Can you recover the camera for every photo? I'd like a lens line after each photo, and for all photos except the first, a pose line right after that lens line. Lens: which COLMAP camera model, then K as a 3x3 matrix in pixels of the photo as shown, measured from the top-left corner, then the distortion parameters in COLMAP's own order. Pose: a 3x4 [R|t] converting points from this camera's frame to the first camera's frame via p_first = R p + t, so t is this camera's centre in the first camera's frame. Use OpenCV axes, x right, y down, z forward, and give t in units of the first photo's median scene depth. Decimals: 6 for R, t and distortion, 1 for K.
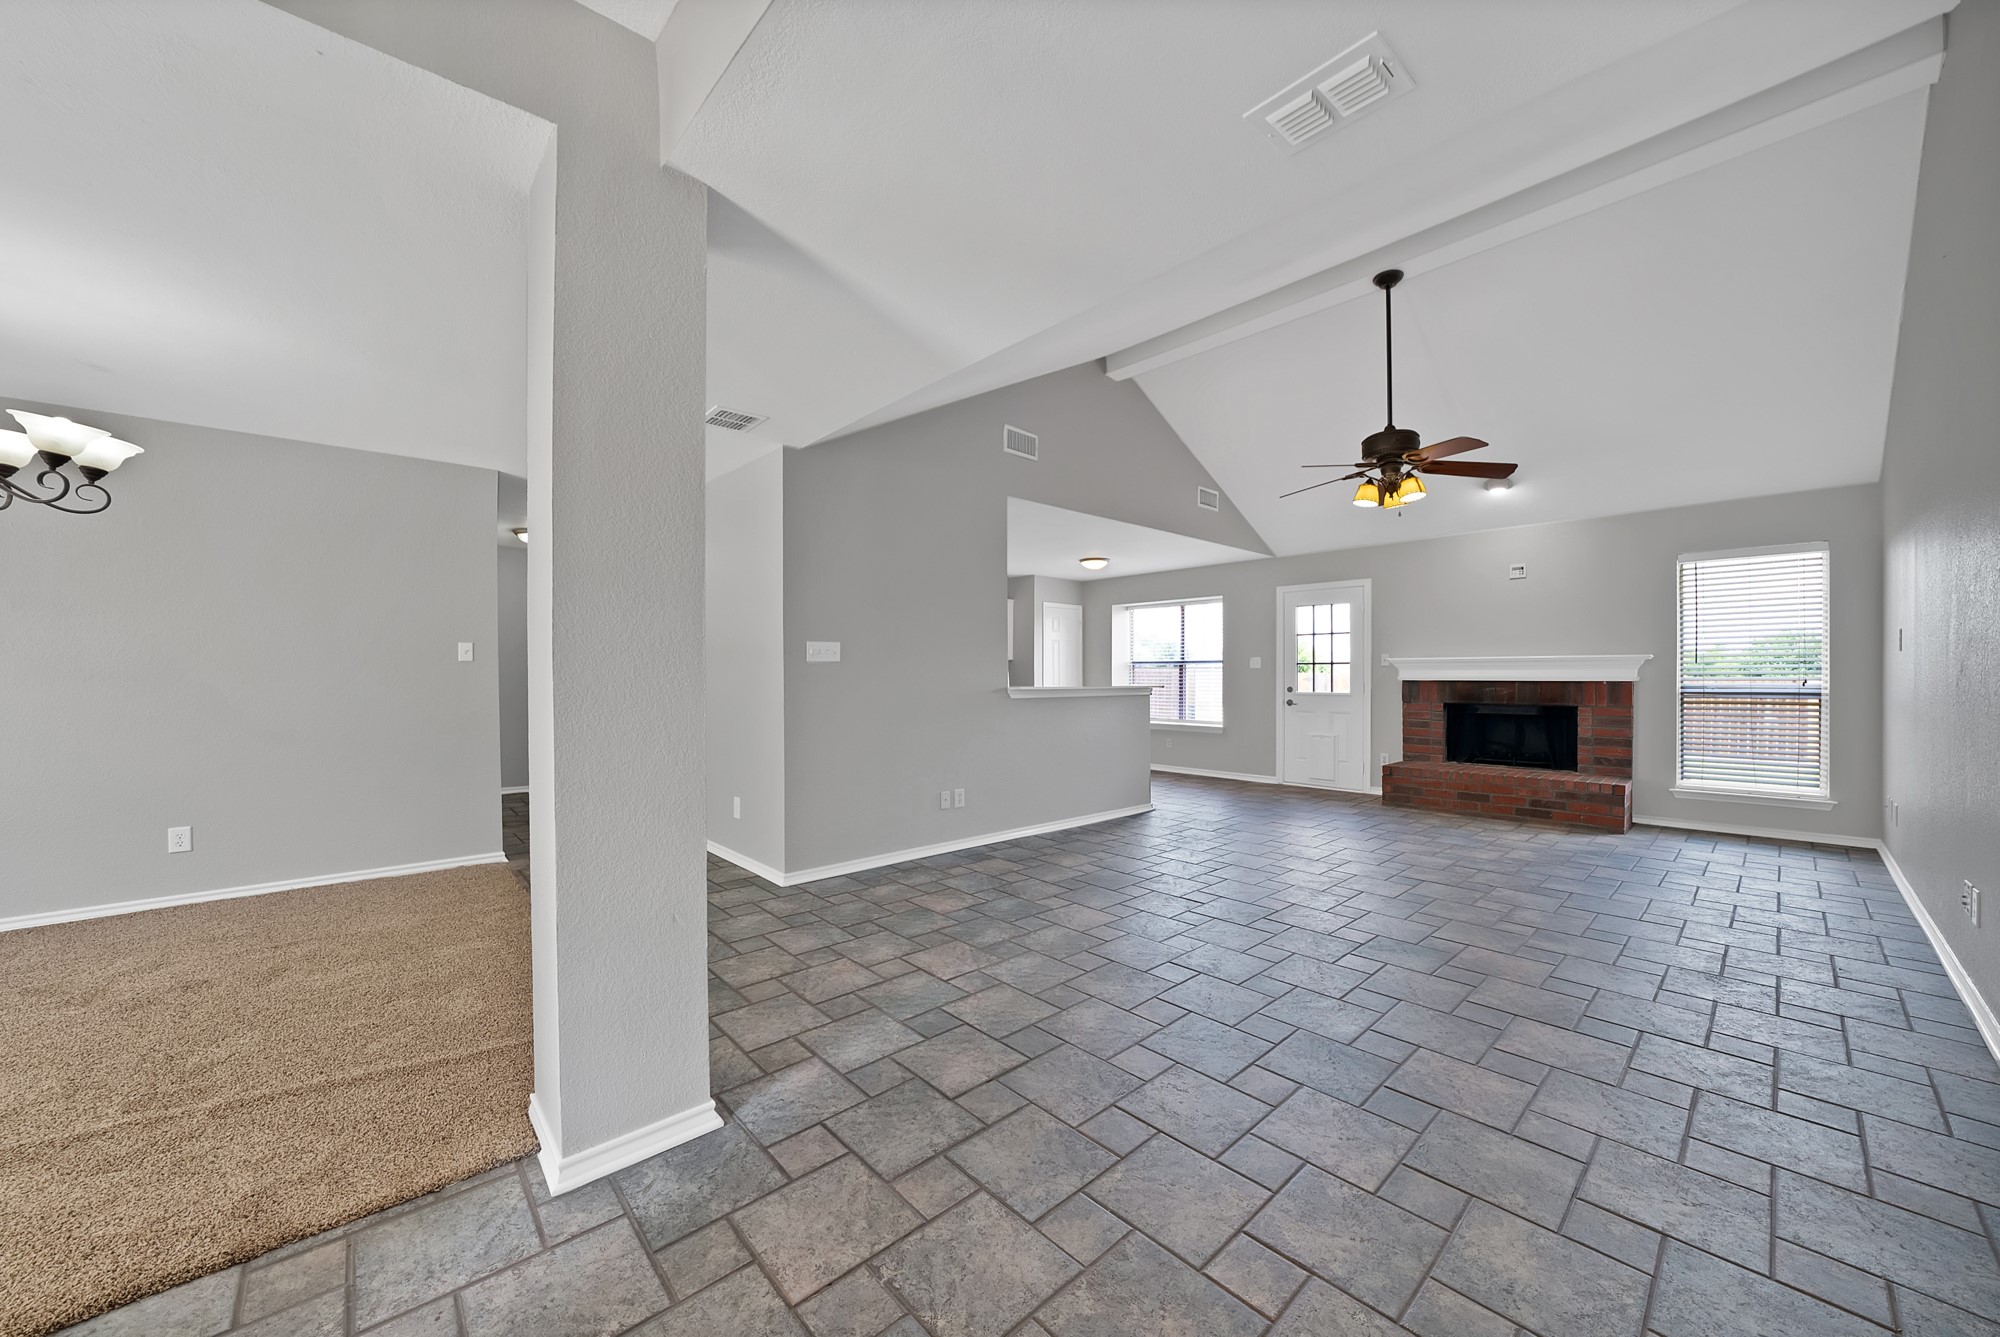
lens RADIAL K [[725.9, 0, 995.4], [0, 725.9, 672.8], [0, 0, 1]] dist [-0.027399, 0.003129]
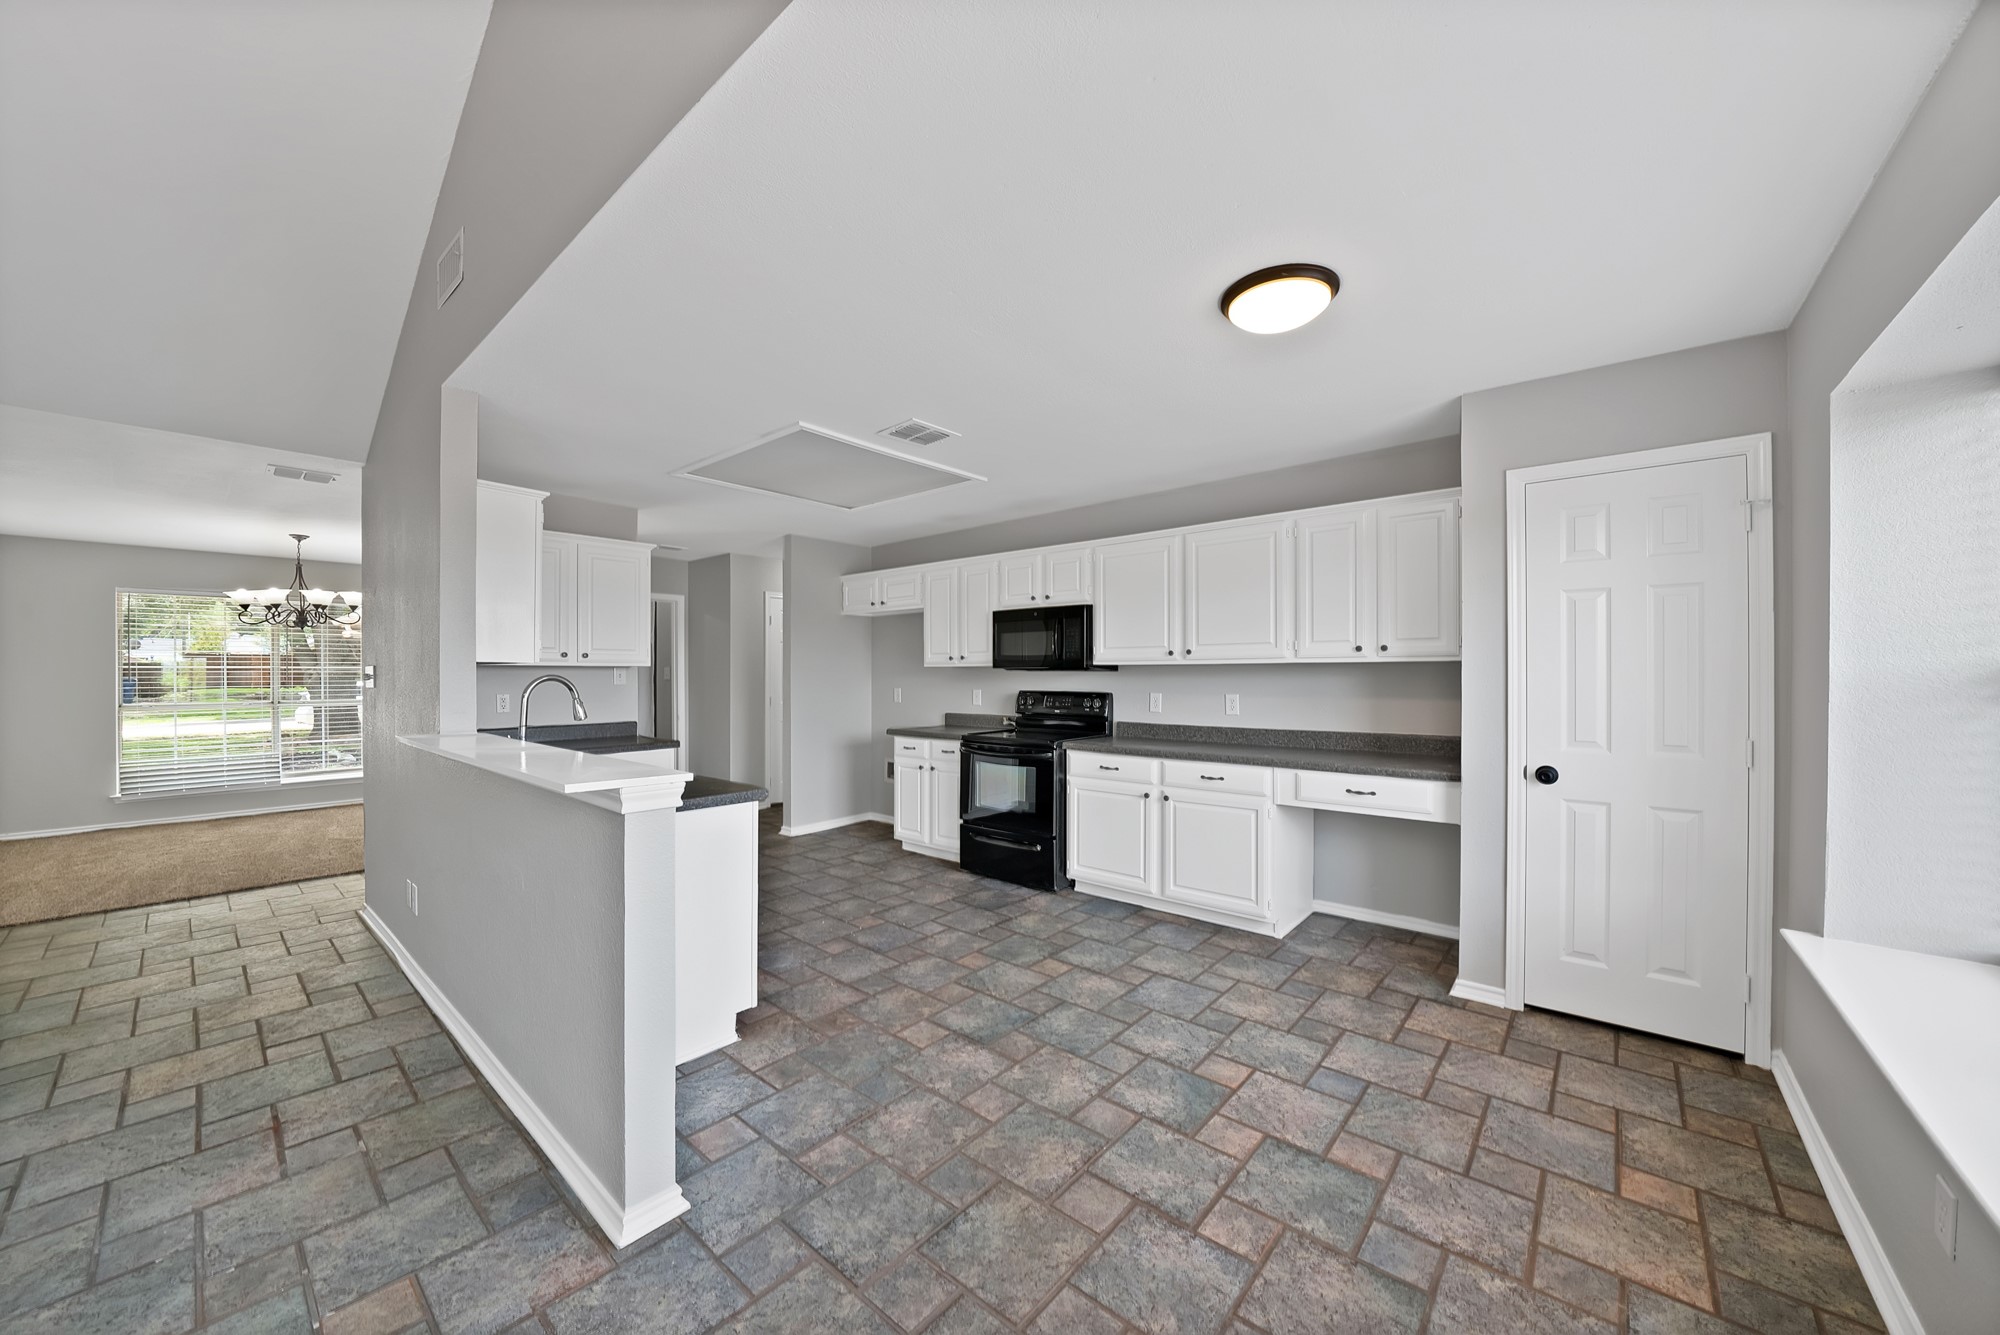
lens RADIAL K [[725.9, 0, 994.5], [0, 725.9, 670.6], [0, 0, 1]] dist [-0.027399, 0.003129]
pose [[0.121975, -0.000059, -0.992533, 0.620362], [0.004437, 0.999990, 0.000486, -0.026303], [0.992523, -0.004463, 0.121974, 1.368815]]
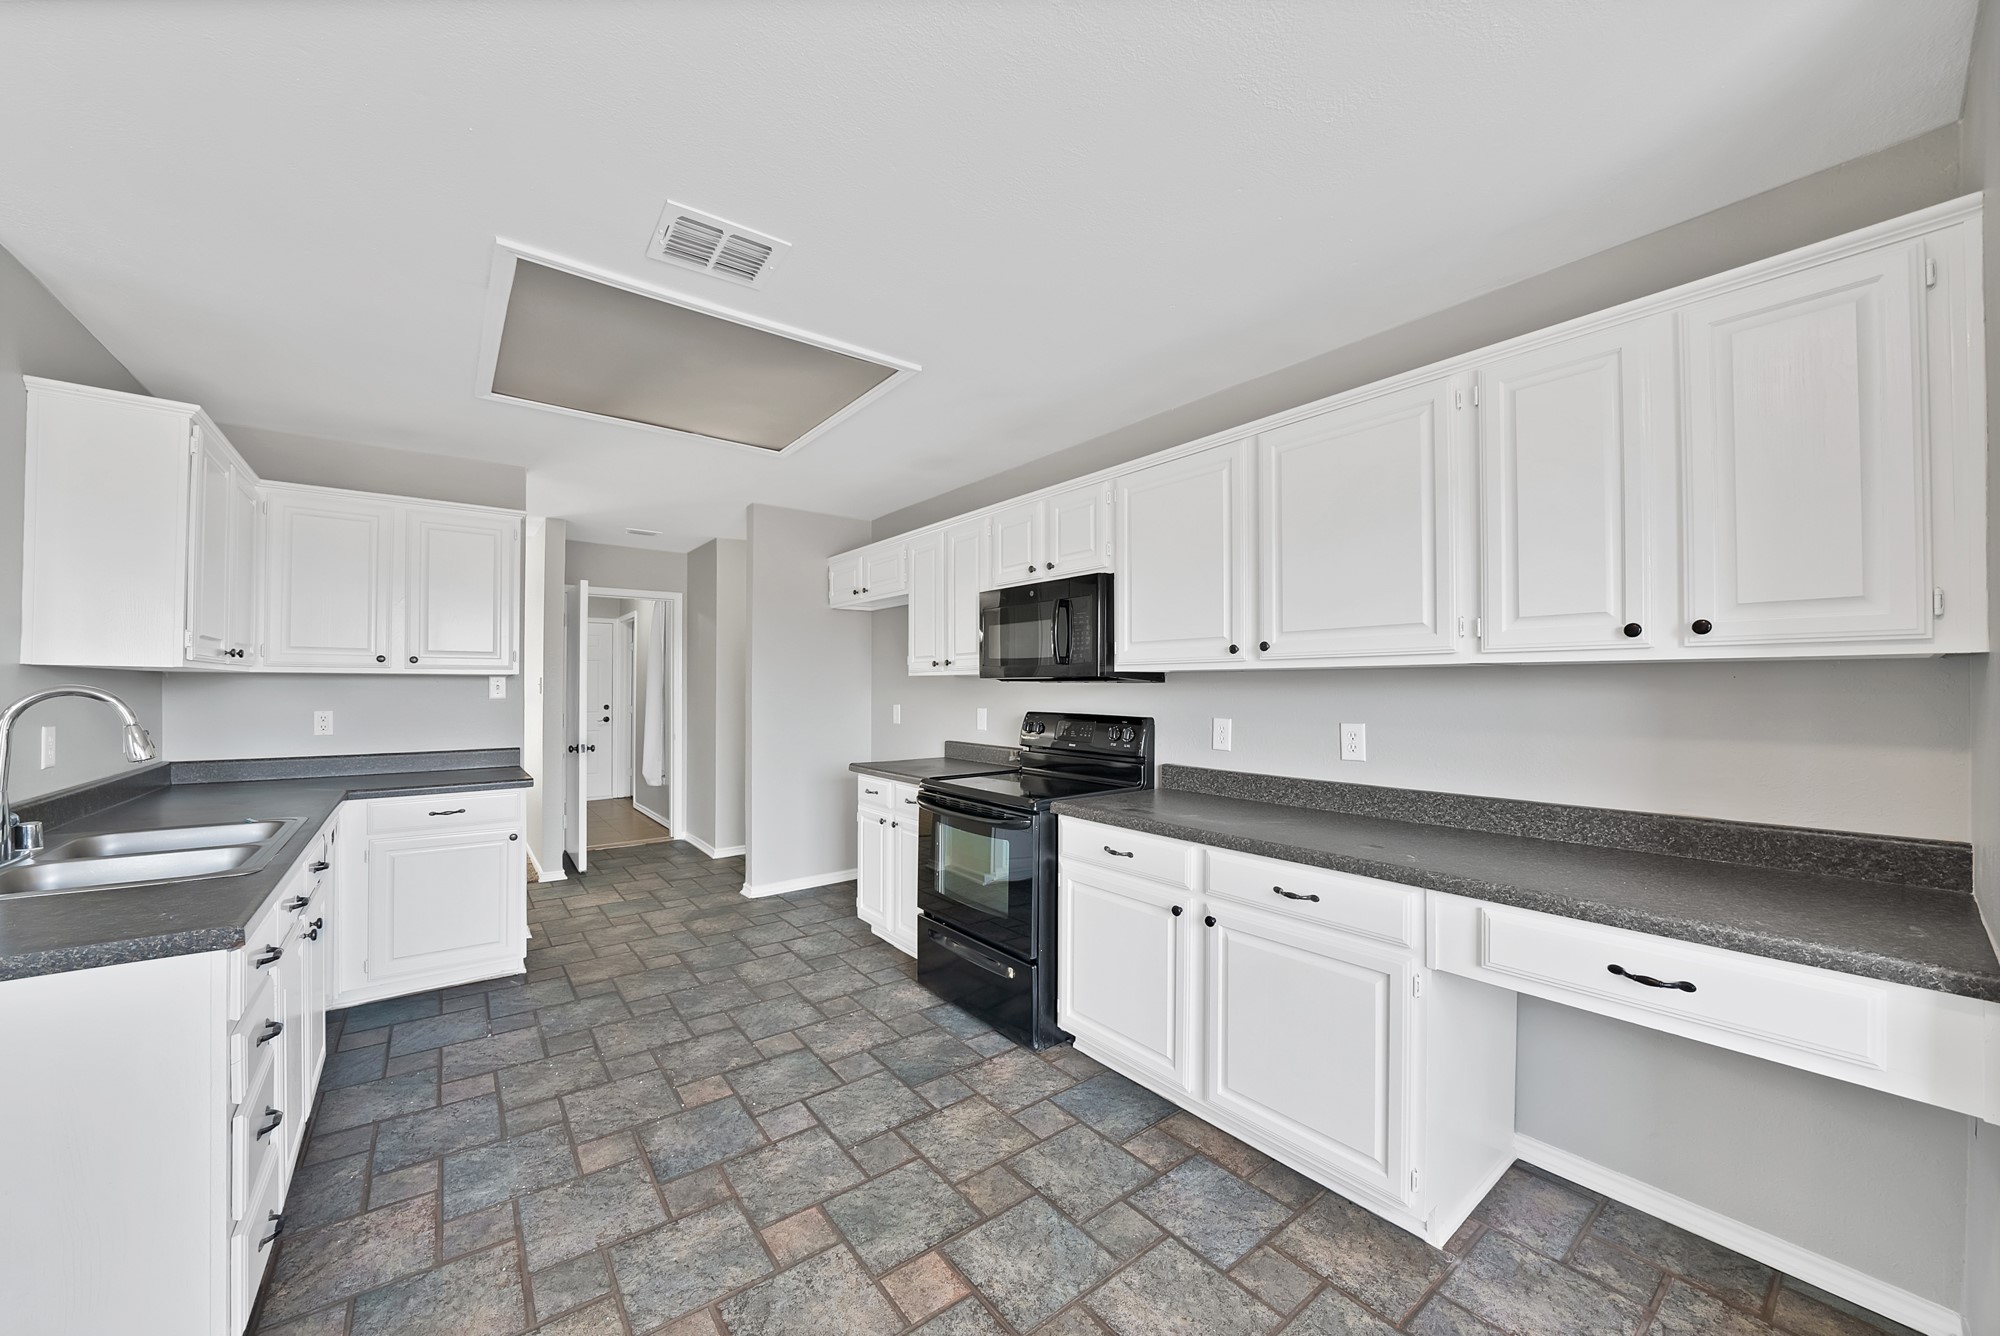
lens RADIAL K [[725.9, 0, 1004.0], [0, 725.9, 680.1], [0, 0, 1]] dist [-0.027399, 0.003129]
pose [[-0.069603, -0.005948, -0.997557, 0.298210], [0.003077, 0.999976, -0.006177, -0.023058], [0.997570, -0.003499, -0.069583, 1.553351]]
